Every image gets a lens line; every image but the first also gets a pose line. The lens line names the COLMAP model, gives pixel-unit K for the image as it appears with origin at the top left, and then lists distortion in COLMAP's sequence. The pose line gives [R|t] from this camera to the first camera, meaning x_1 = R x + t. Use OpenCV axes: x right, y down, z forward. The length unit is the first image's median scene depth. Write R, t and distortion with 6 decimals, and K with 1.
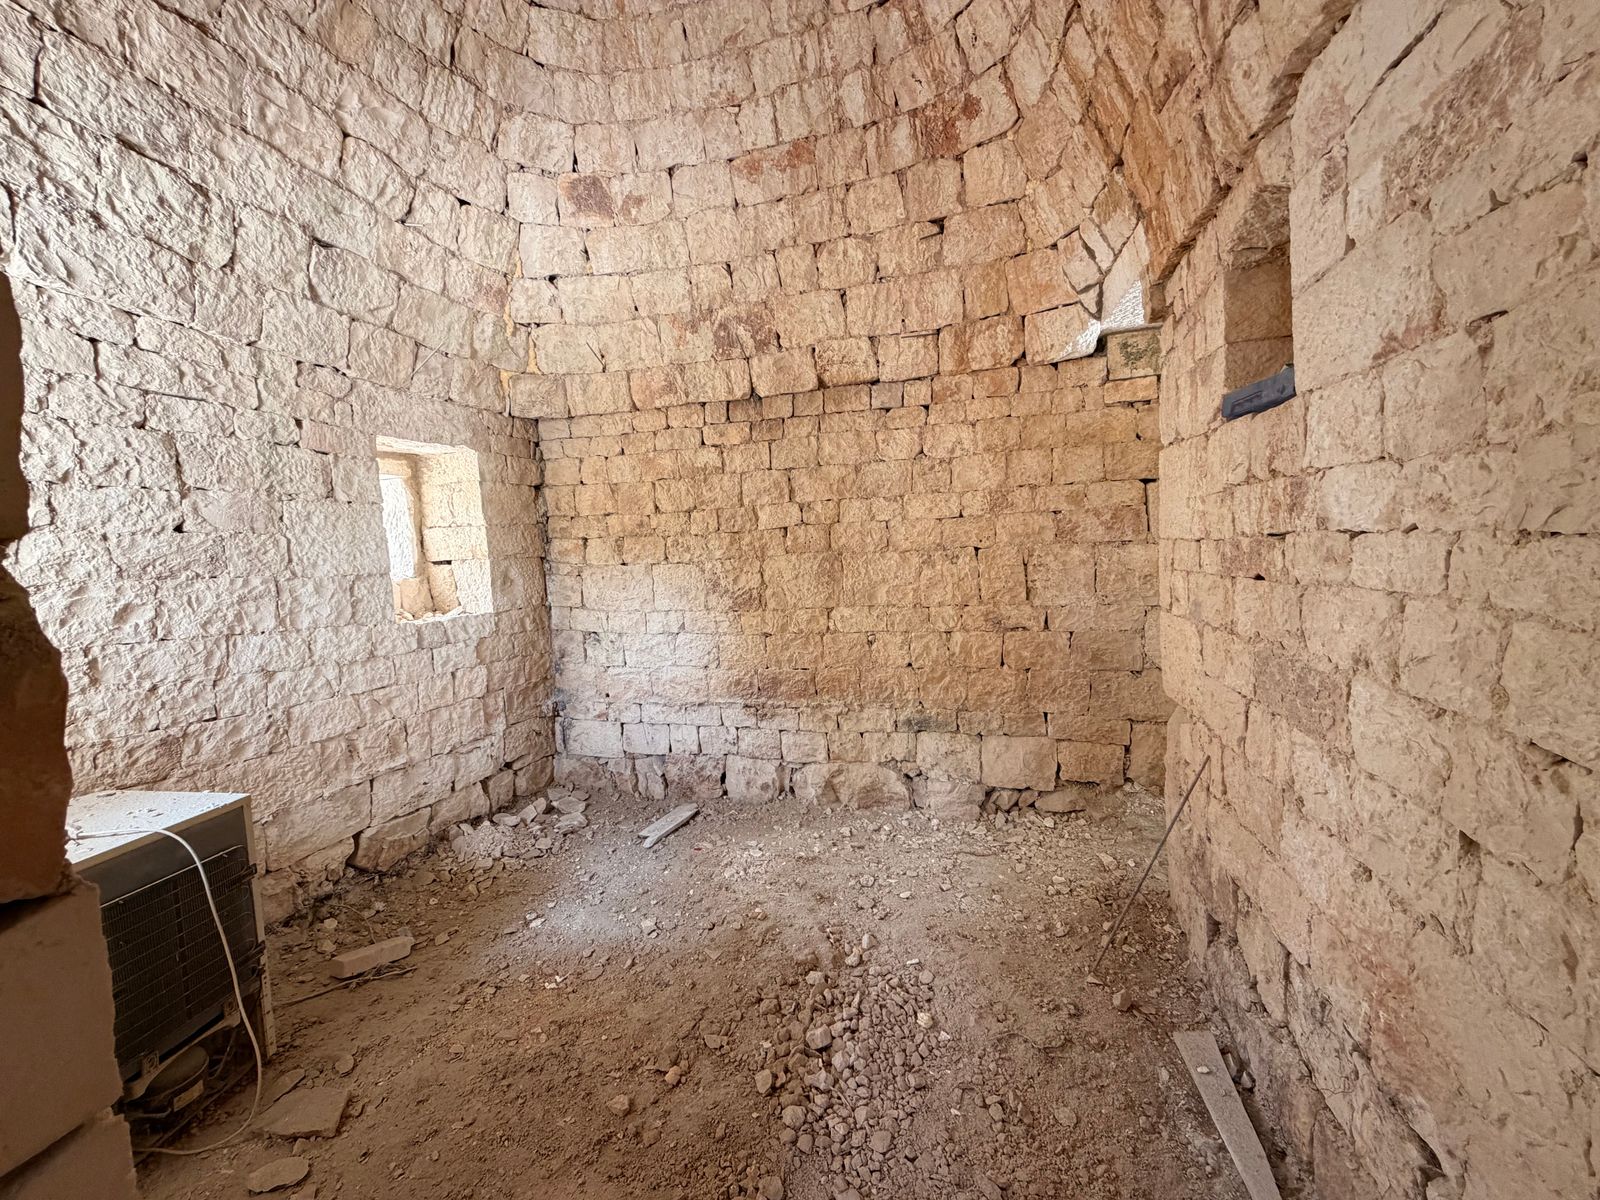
lens RADIAL K [[635.5, 0, 800.2], [0, 635.5, 600.2], [0, 0, 1]] dist [0.000920, 0.000161]
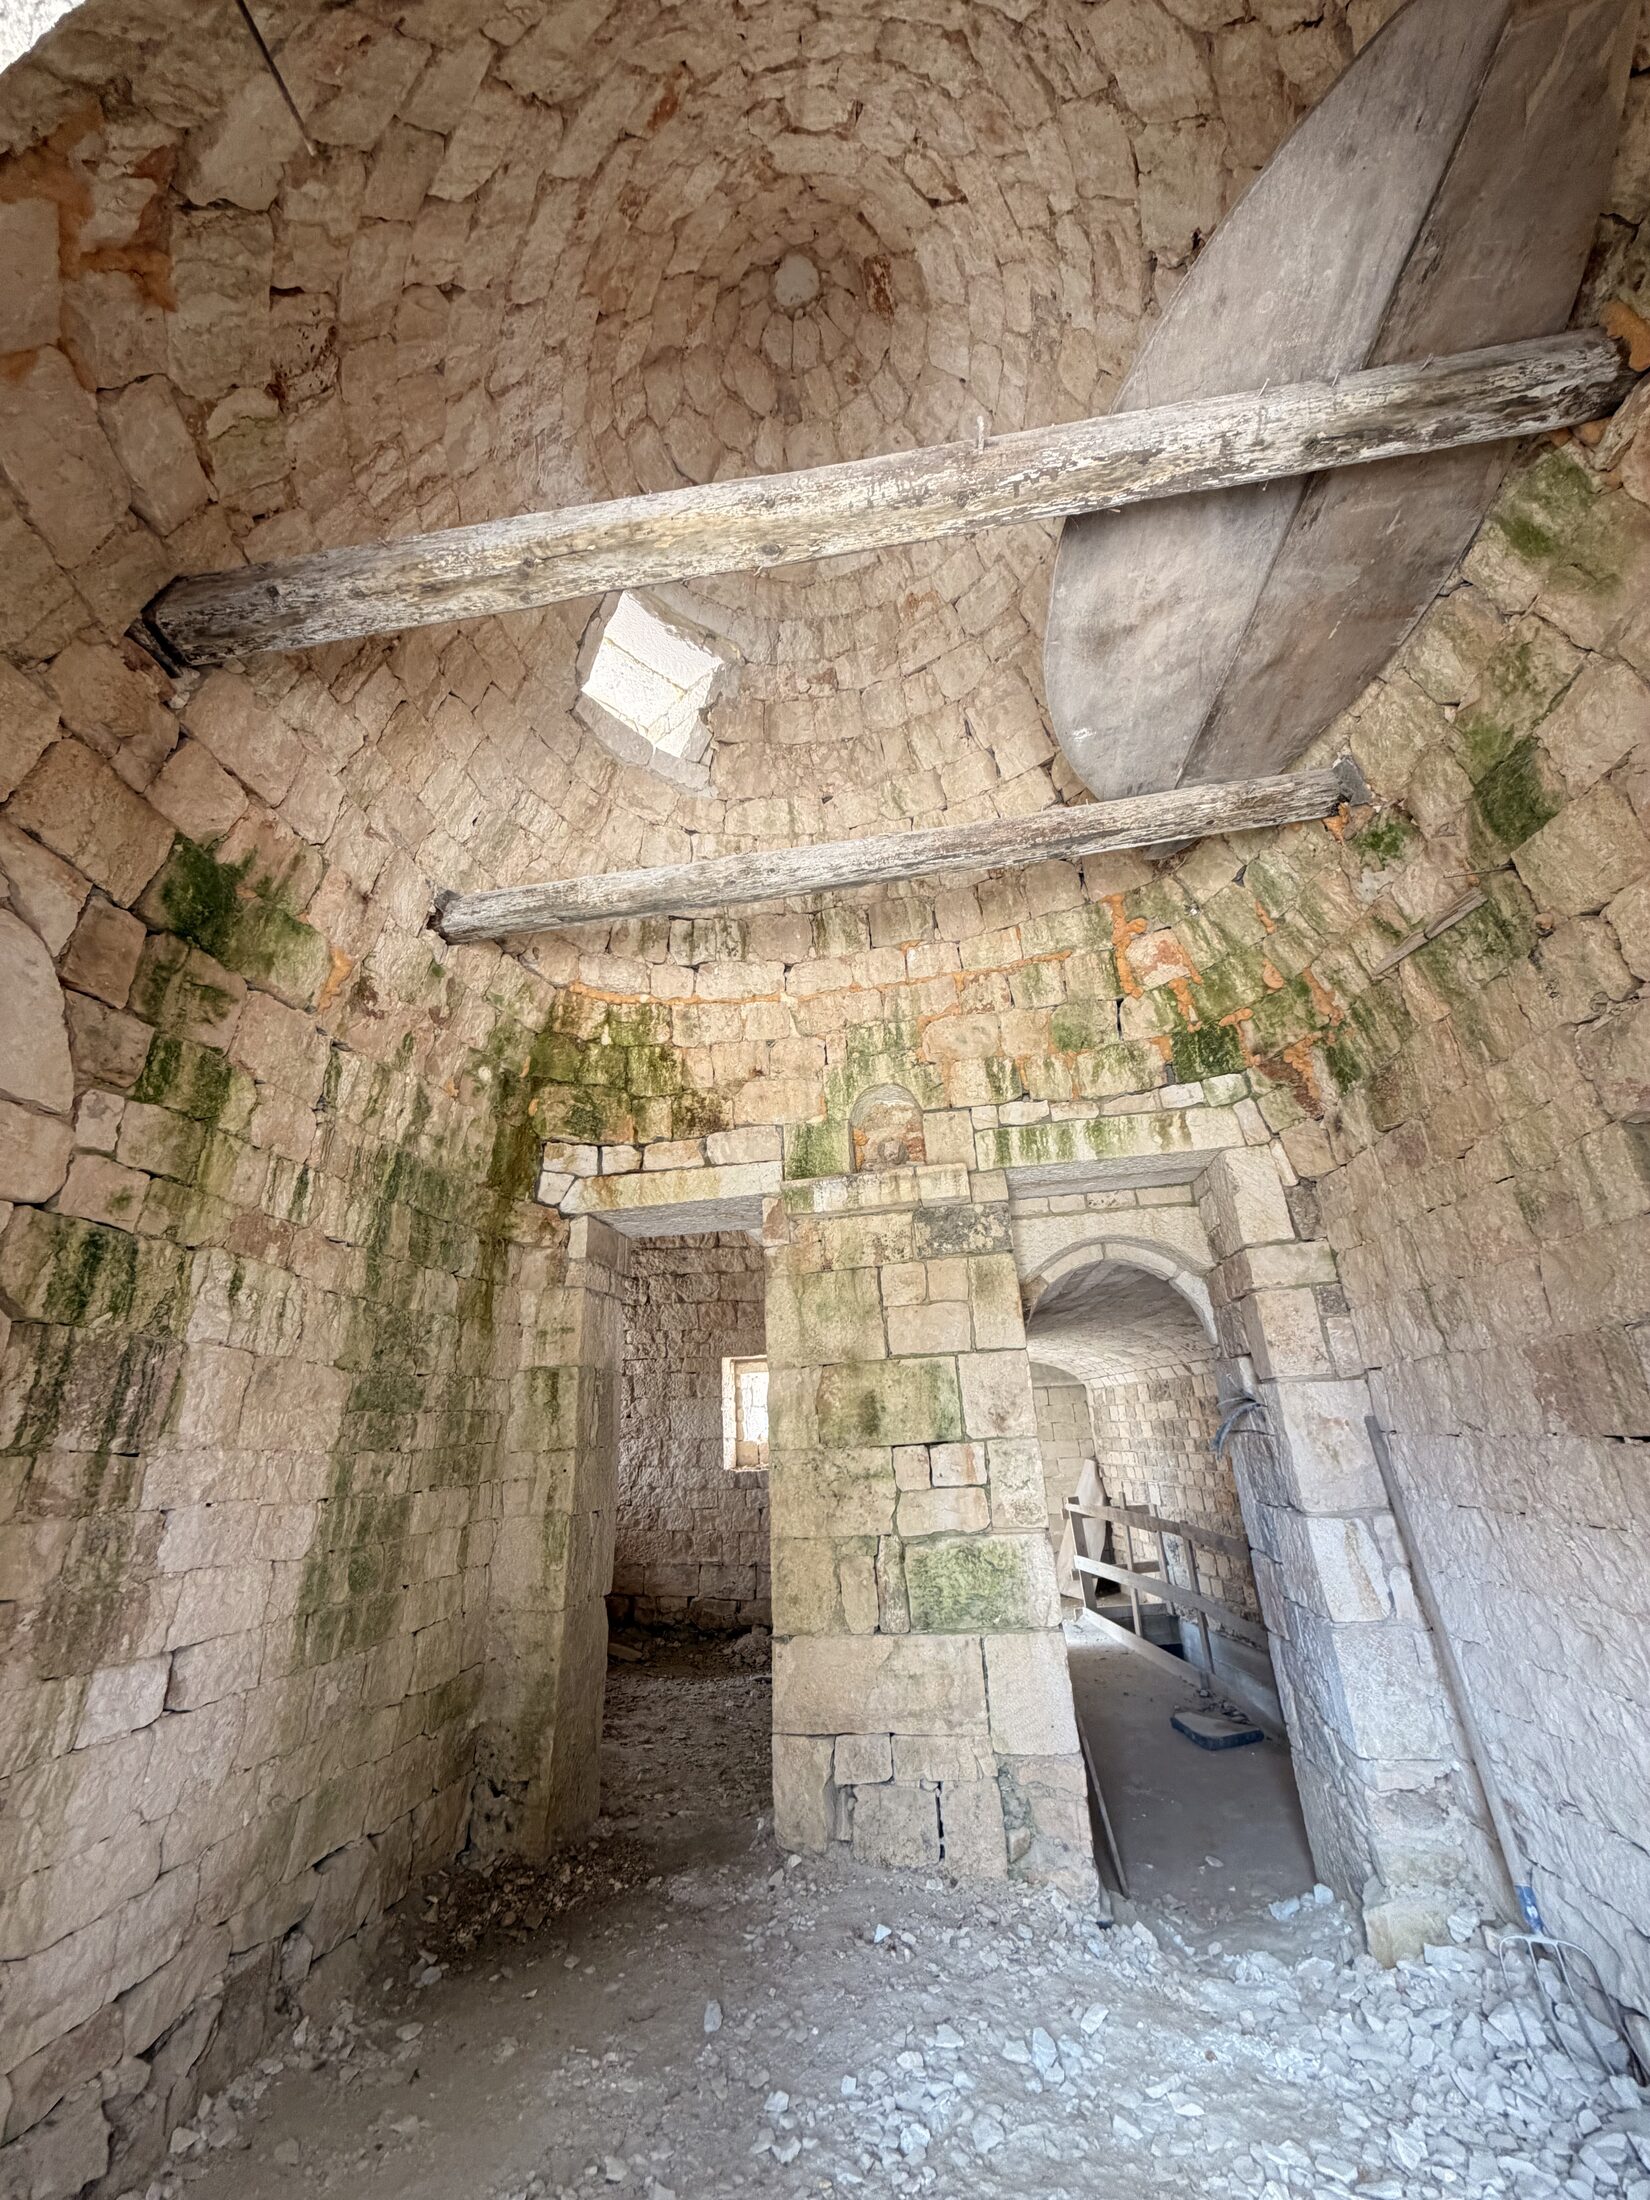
lens RADIAL K [[873.8, 0, 825.8], [0, 873.8, 1098.1], [0, 0, 1]] dist [0.000920, 0.000161]
pose [[0.129761, -0.307567, -0.942637, 2.371646], [-0.055724, 0.946910, -0.316632, -0.222726], [0.989978, 0.093614, 0.105733, 1.144757]]
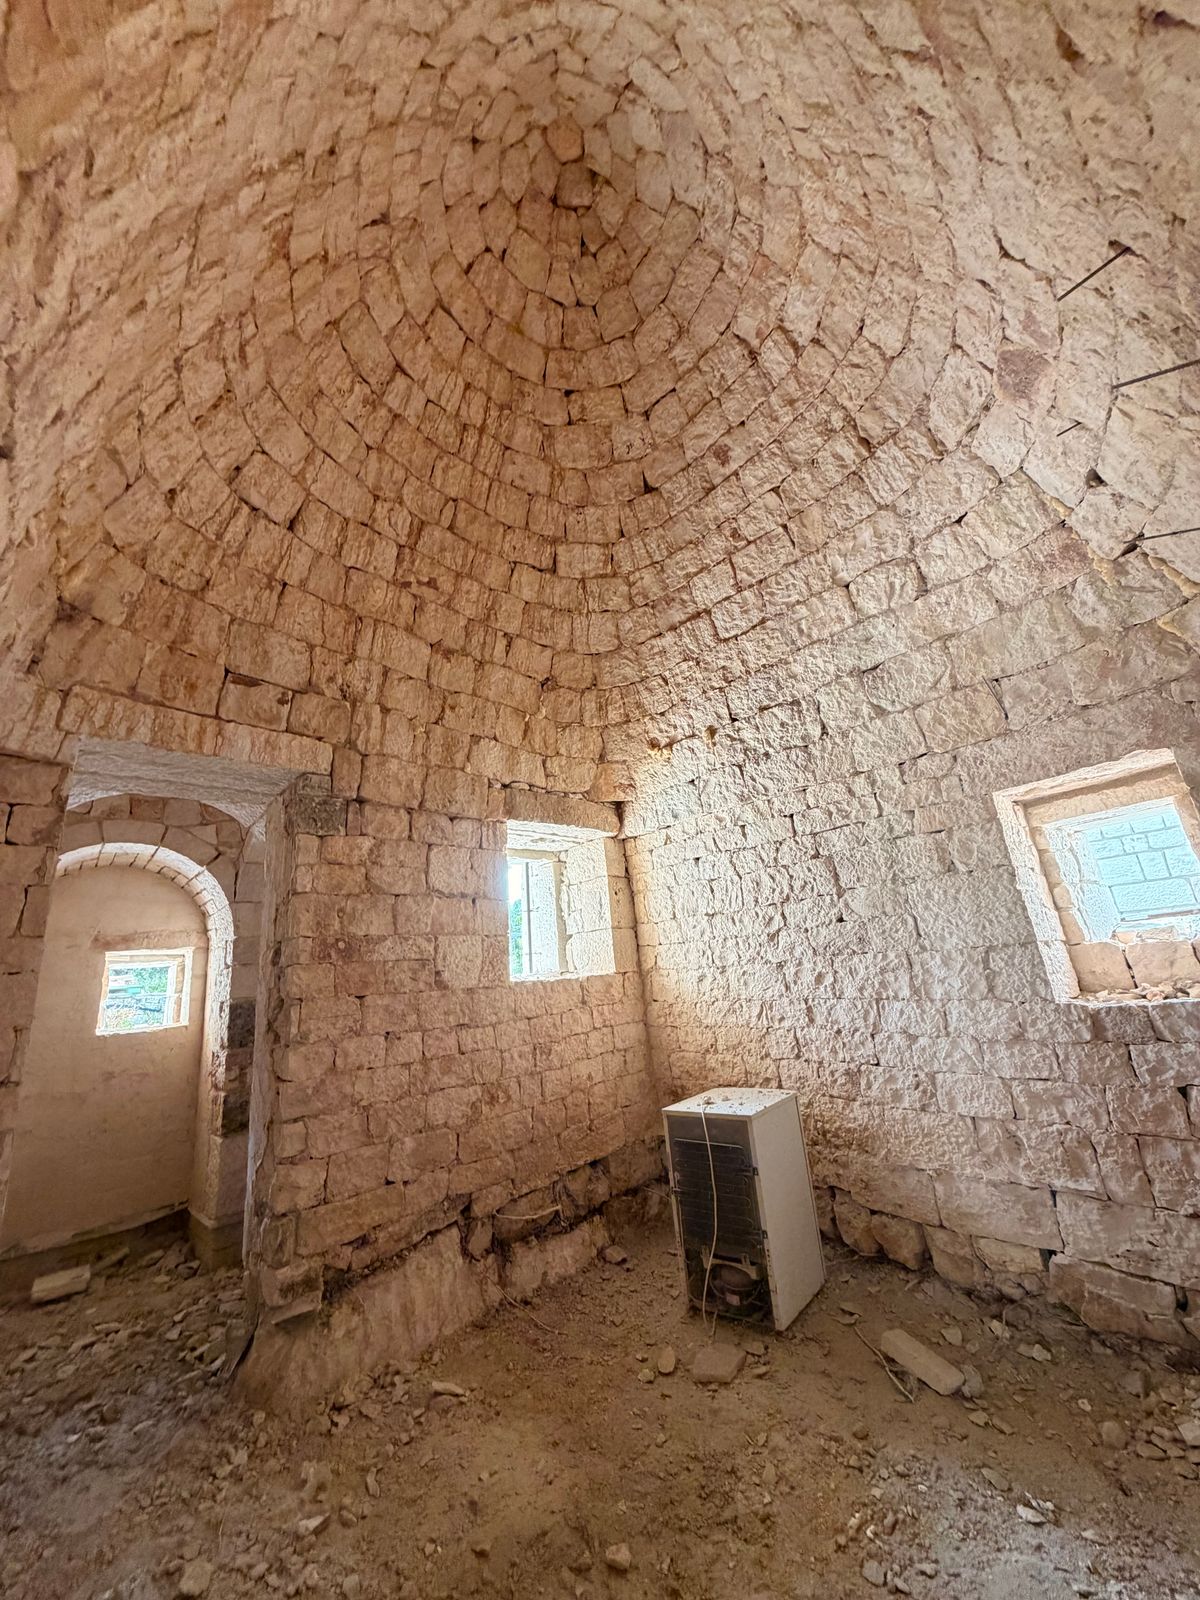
lens RADIAL K [[635.5, 0, 601.5], [0, 635.5, 796.1], [0, 0, 1]] dist [0.000920, 0.000161]
pose [[-0.518379, -0.146223, -0.842557, 0.514511], [0.045587, 0.979146, -0.197975, -0.112647], [0.853935, -0.141035, -0.500903, 1.165644]]
